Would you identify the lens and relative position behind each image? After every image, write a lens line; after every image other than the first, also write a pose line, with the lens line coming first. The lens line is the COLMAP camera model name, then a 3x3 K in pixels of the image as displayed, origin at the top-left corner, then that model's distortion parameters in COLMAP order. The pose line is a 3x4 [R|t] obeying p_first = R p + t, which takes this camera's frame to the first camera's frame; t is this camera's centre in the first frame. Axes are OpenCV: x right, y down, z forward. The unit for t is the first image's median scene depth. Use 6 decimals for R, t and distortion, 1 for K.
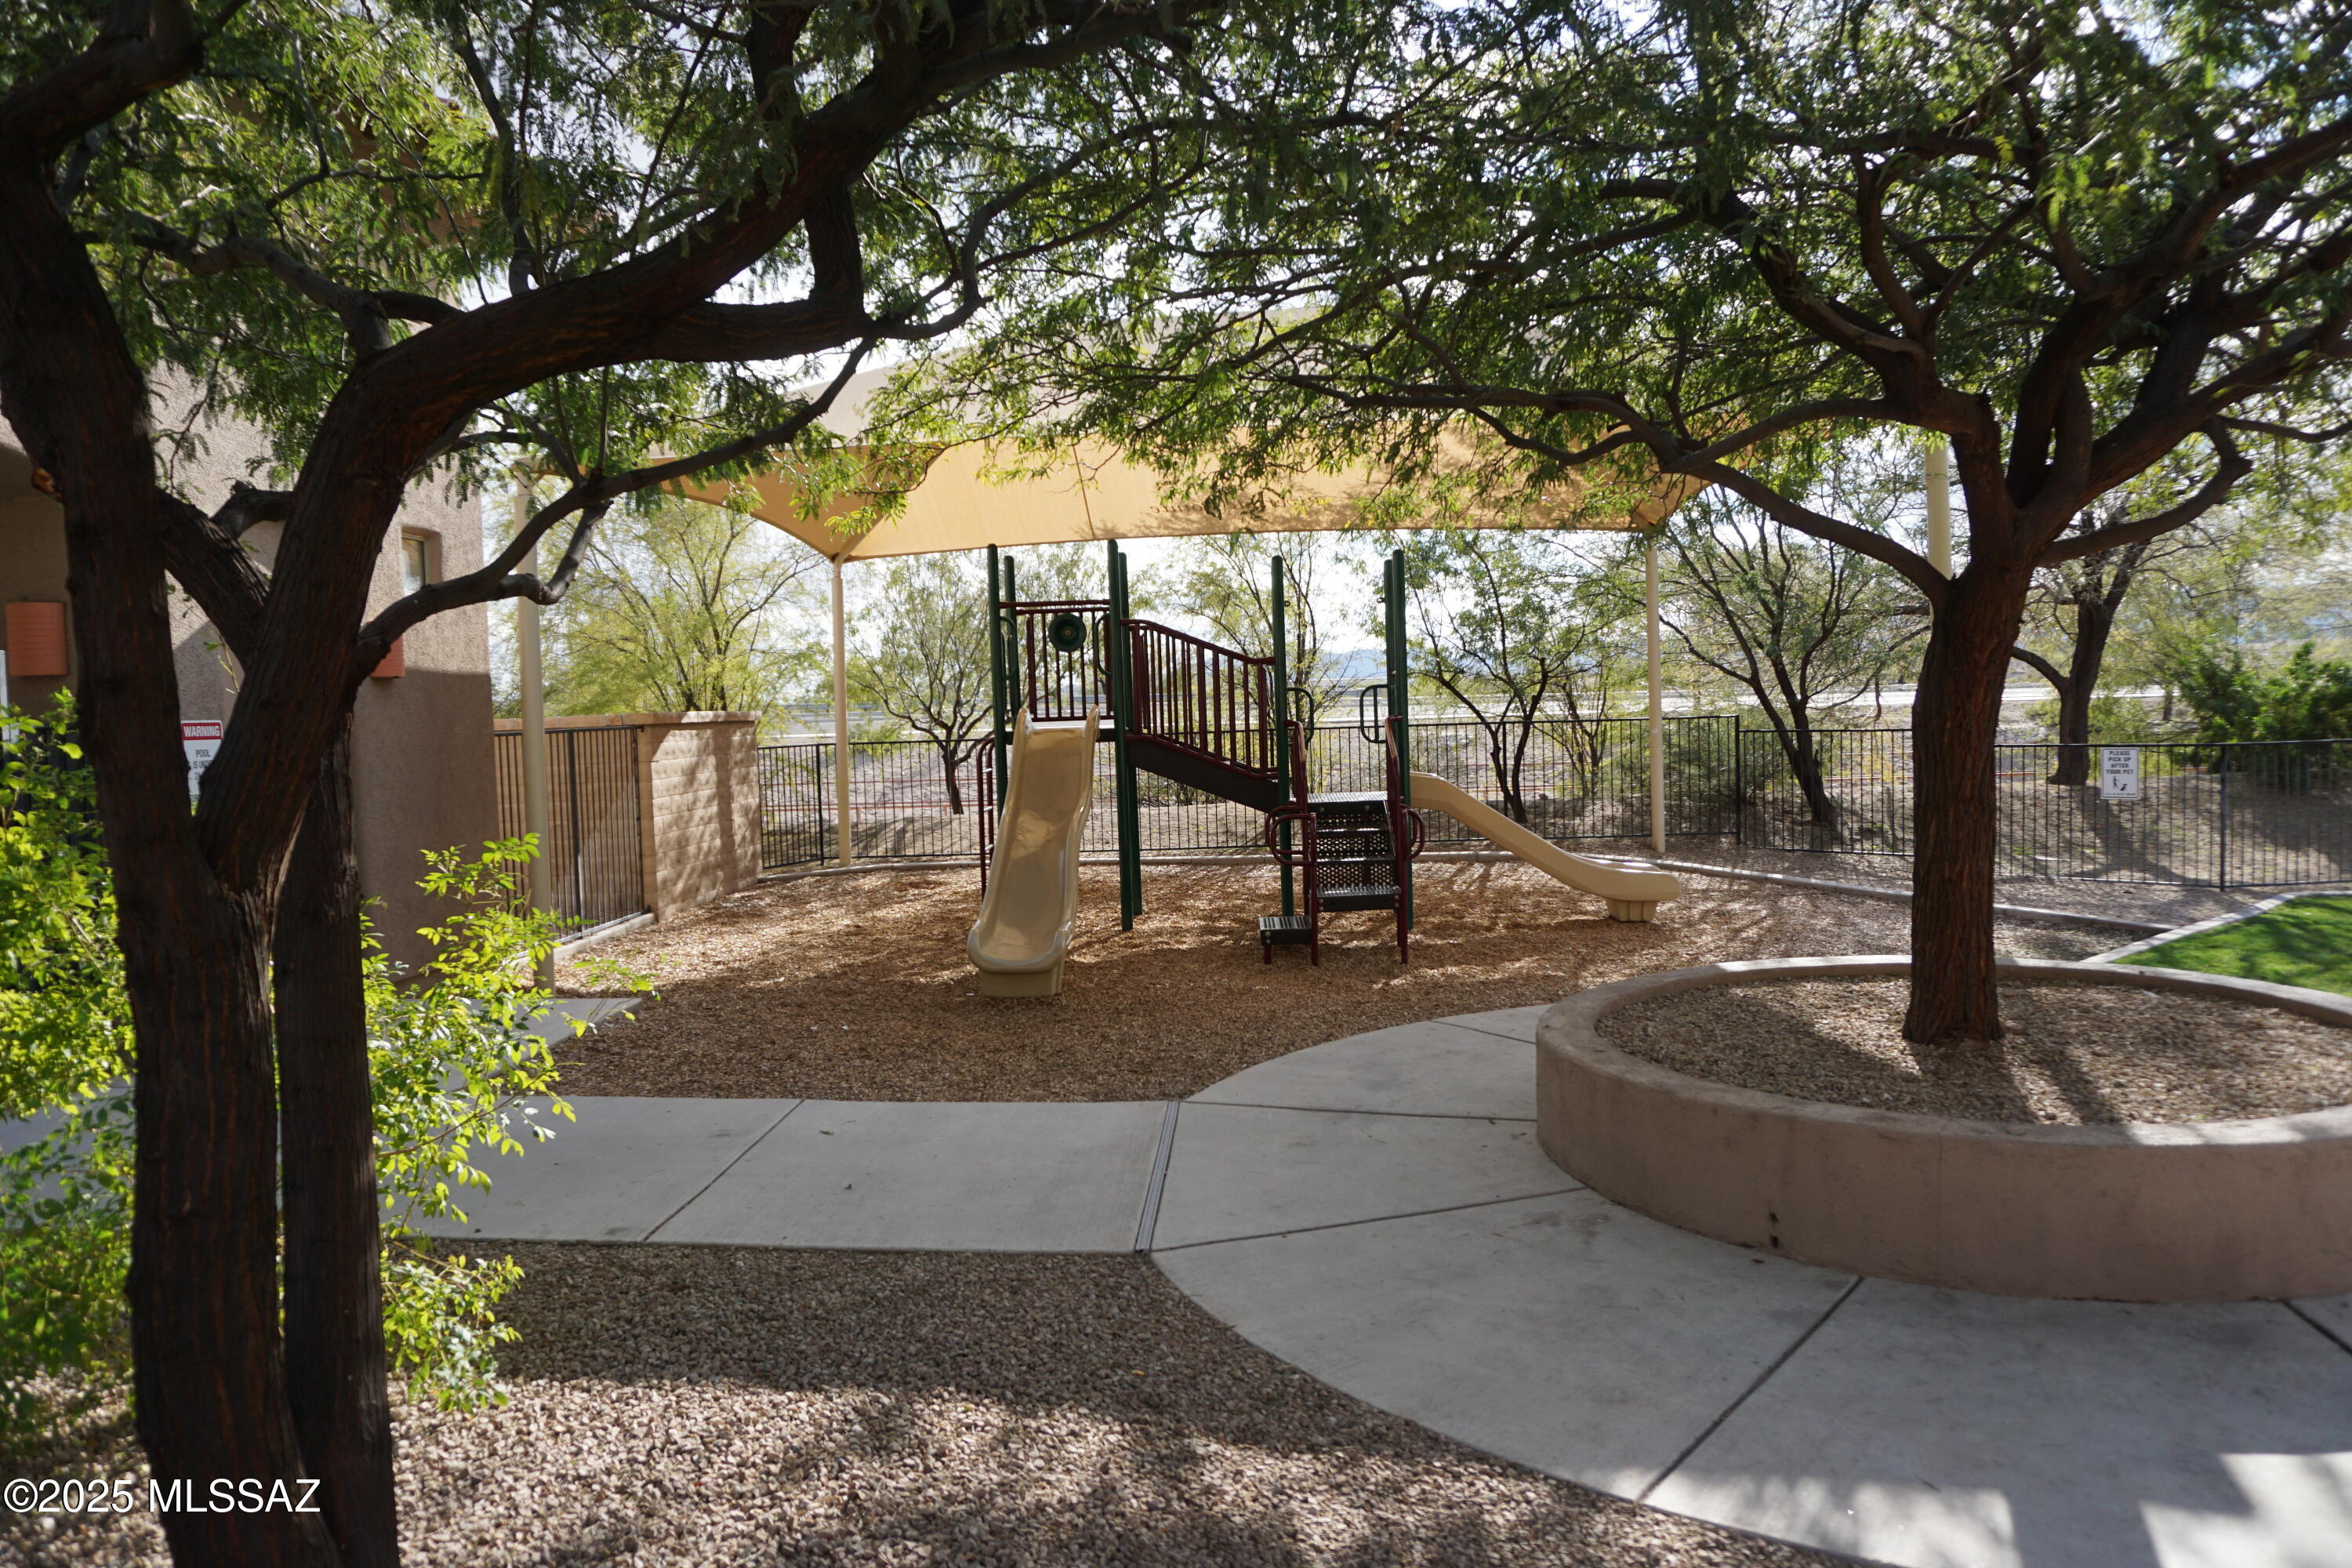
lens RADIAL K [[1567.7, 0, 1176.0], [0, 1567.7, 784.0], [0, 0, 1]] dist [-0.070034, 0.044749]
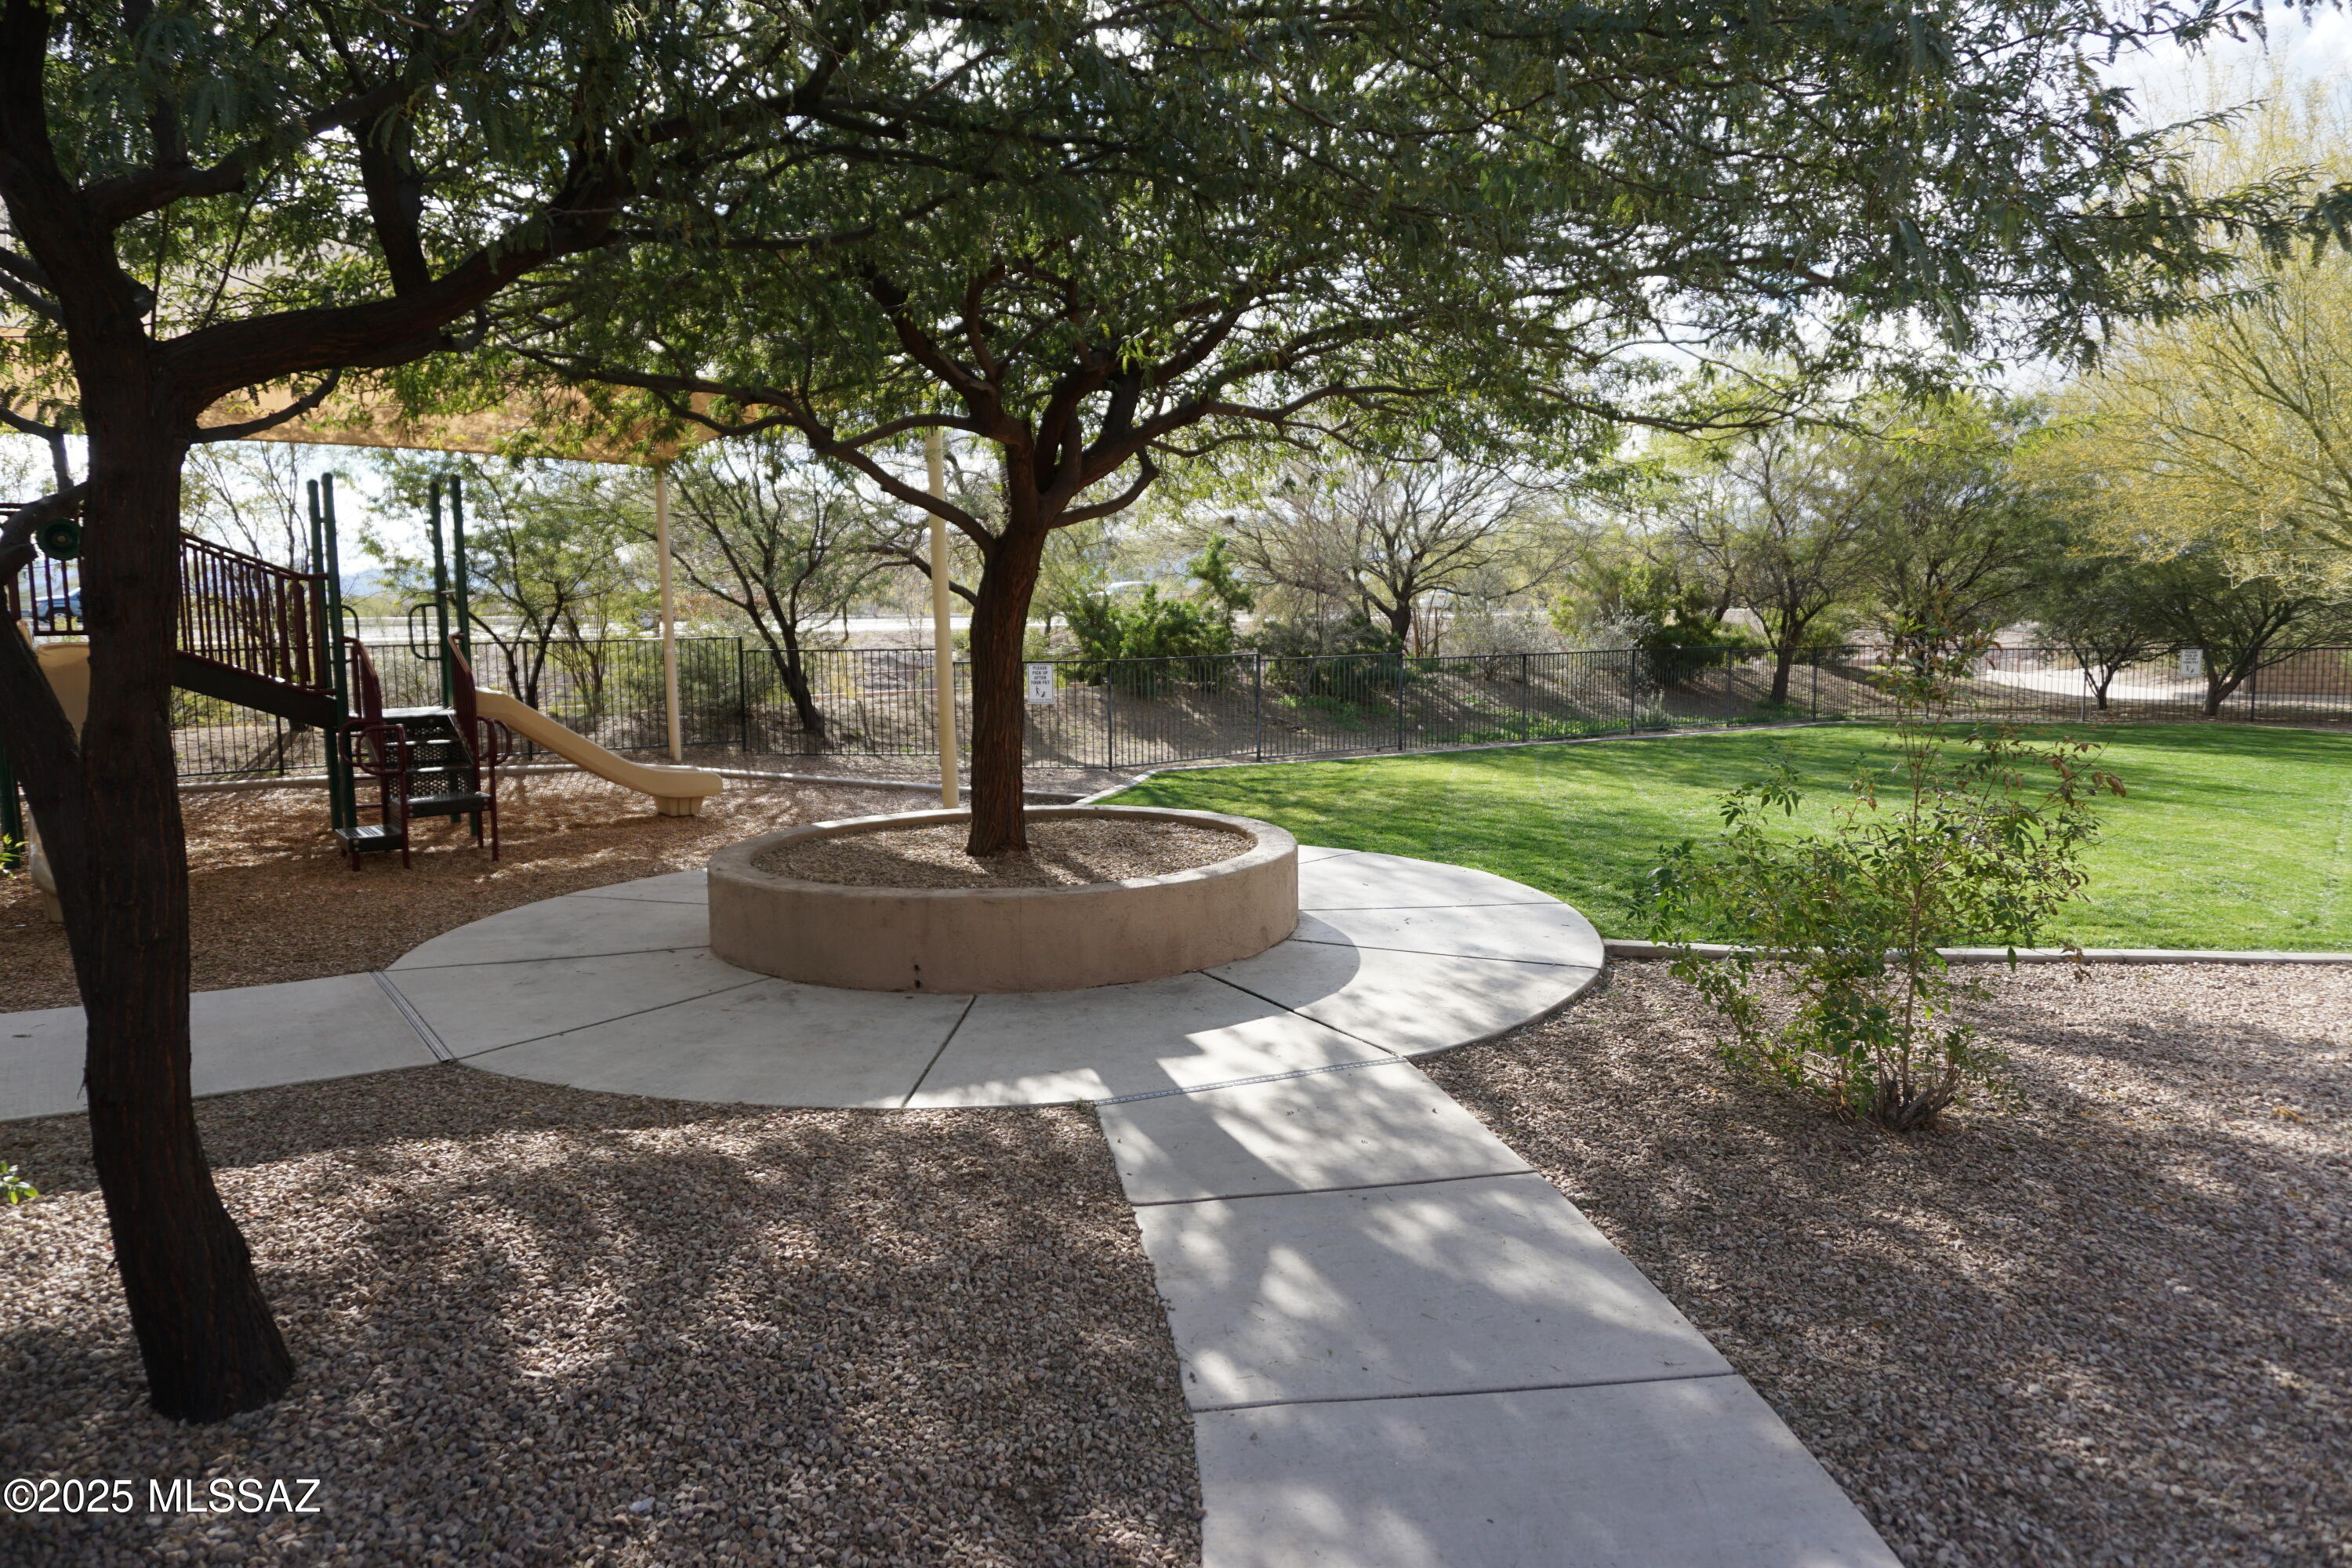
lens RADIAL K [[1567.7, 0, 1176.0], [0, 1567.7, 784.0], [0, 0, 1]] dist [-0.070034, 0.044749]
pose [[0.787343, -0.045993, 0.614797, -0.122551], [0.017185, 0.998463, 0.052687, 0.010861], [-0.616275, -0.030918, 0.786924, -0.121399]]
